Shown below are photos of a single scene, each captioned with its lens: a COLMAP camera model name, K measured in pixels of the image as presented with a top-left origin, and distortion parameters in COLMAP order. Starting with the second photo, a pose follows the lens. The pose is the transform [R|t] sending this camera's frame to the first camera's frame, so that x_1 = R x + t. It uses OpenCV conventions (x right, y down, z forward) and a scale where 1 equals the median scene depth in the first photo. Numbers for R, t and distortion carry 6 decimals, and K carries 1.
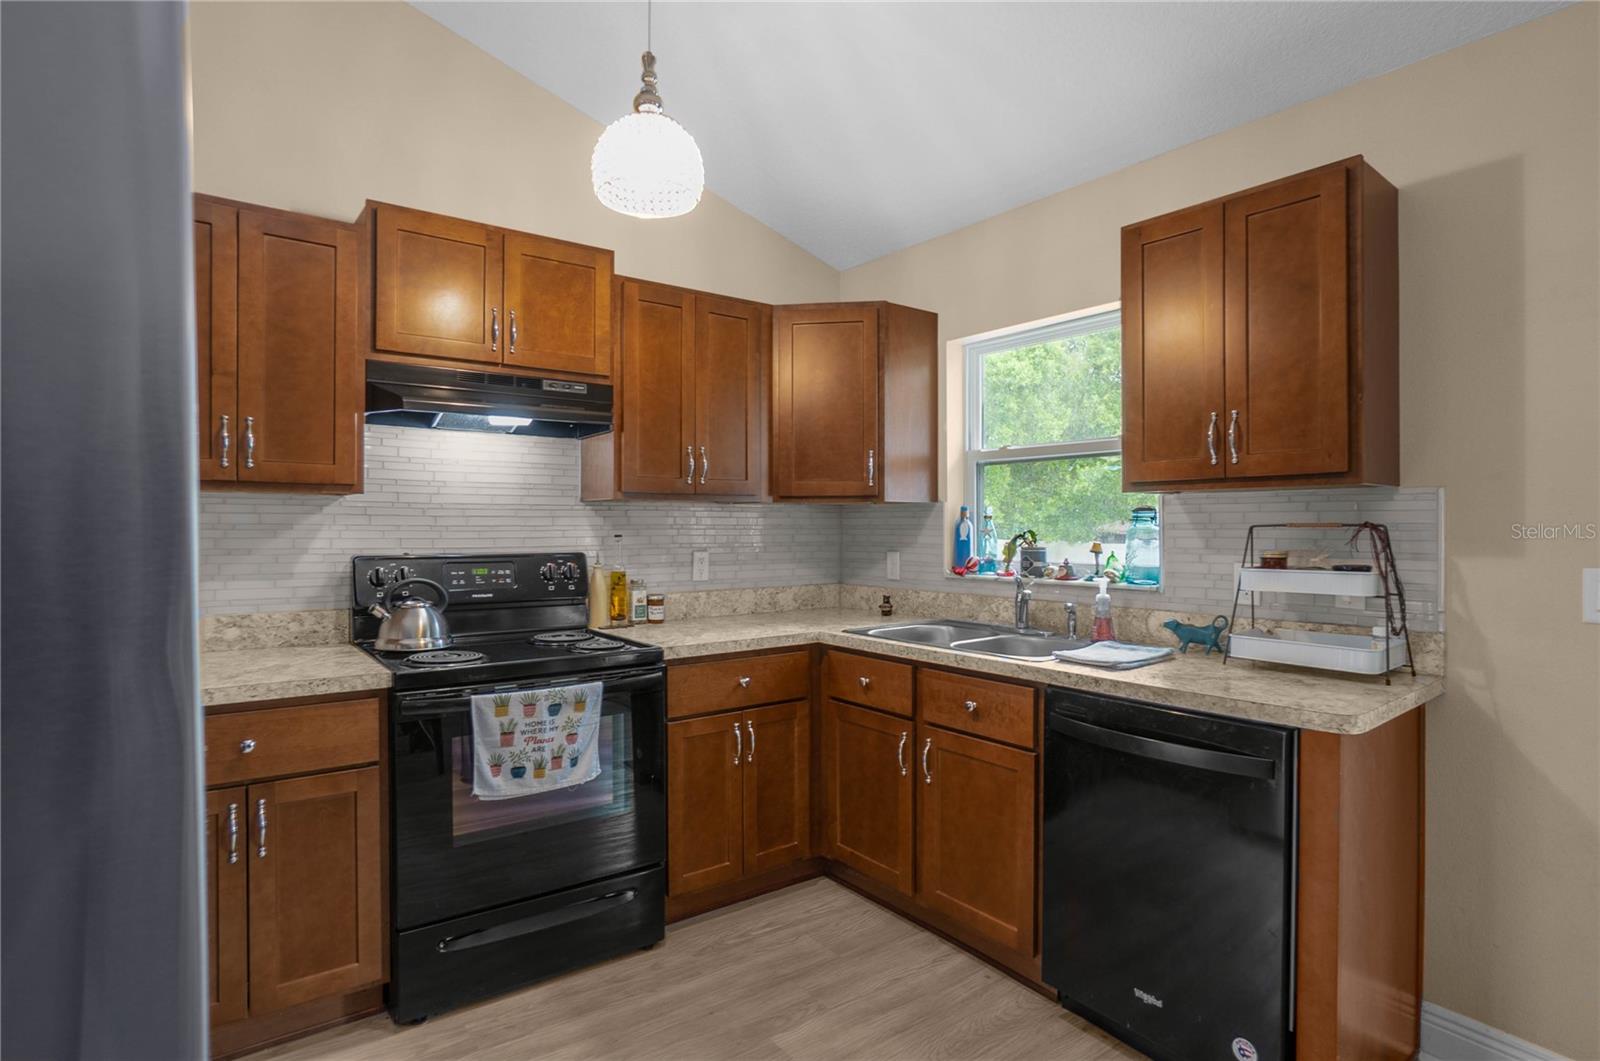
lens RADIAL K [[808.0, 0, 798.0], [0, 808.0, 514.6], [0, 0, 1]] dist [-0.035402, -0.000199]
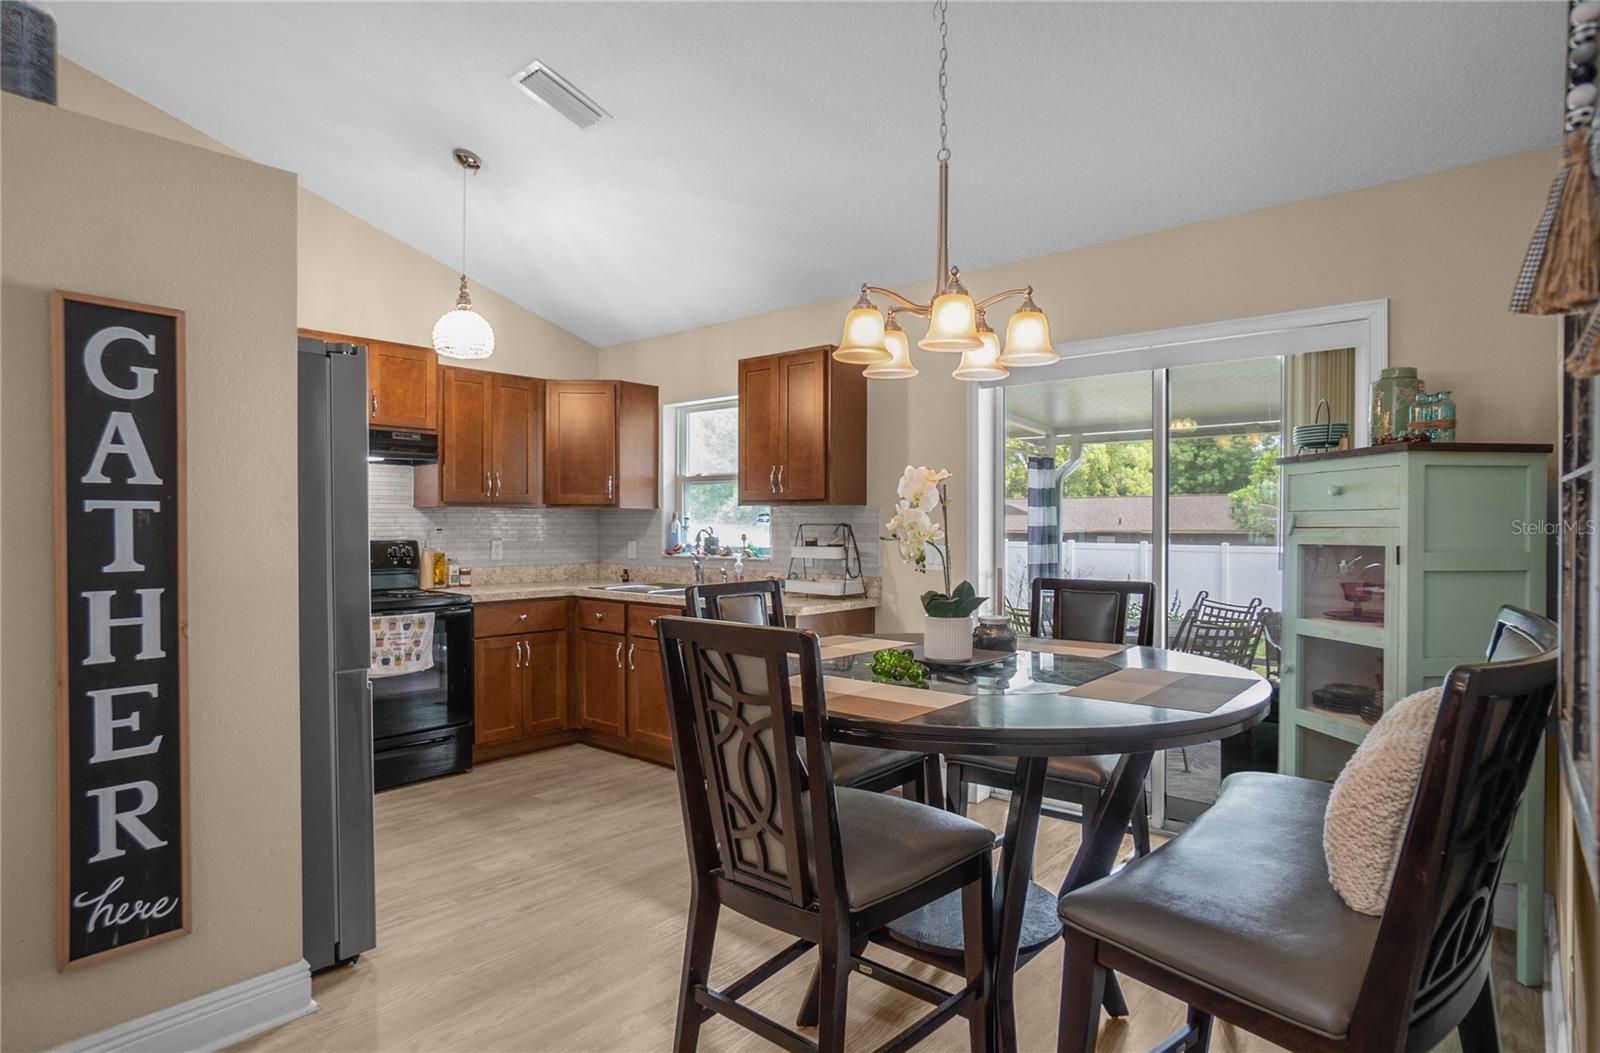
lens RADIAL K [[833.0, 0, 802.8], [0, 833.0, 529.3], [0, 0, 1]] dist [-0.001790, -0.000353]
pose [[0.974993, 0.001997, 0.222227, 0.105205], [-0.006330, 0.999803, 0.018787, -0.008203], [-0.222146, -0.019724, 0.974814, -0.741348]]
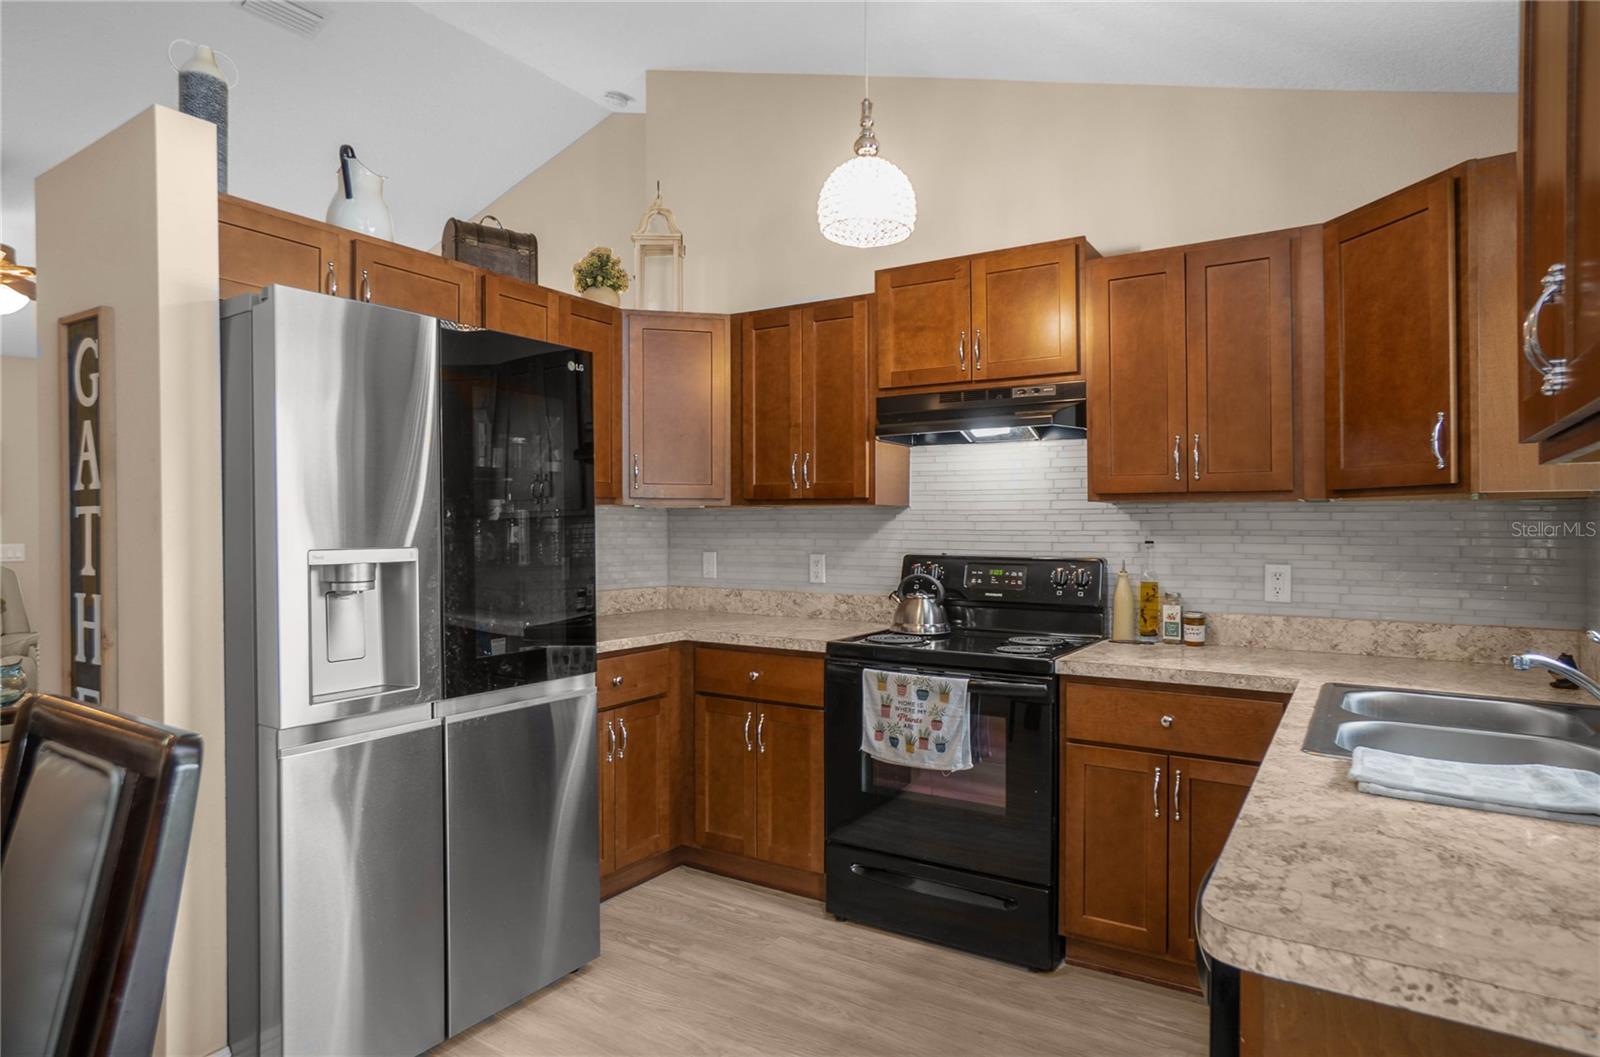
lens RADIAL K [[927.4, 0, 800.0], [0, 927.4, 528.5], [0, 0, 1]] dist [-0.005091, -0.000264]
pose [[0.363444, 0.000578, -0.931616, 0.638025], [0.008116, 0.999960, 0.003787, 0.004773], [0.931581, -0.008938, 0.363425, 0.290294]]
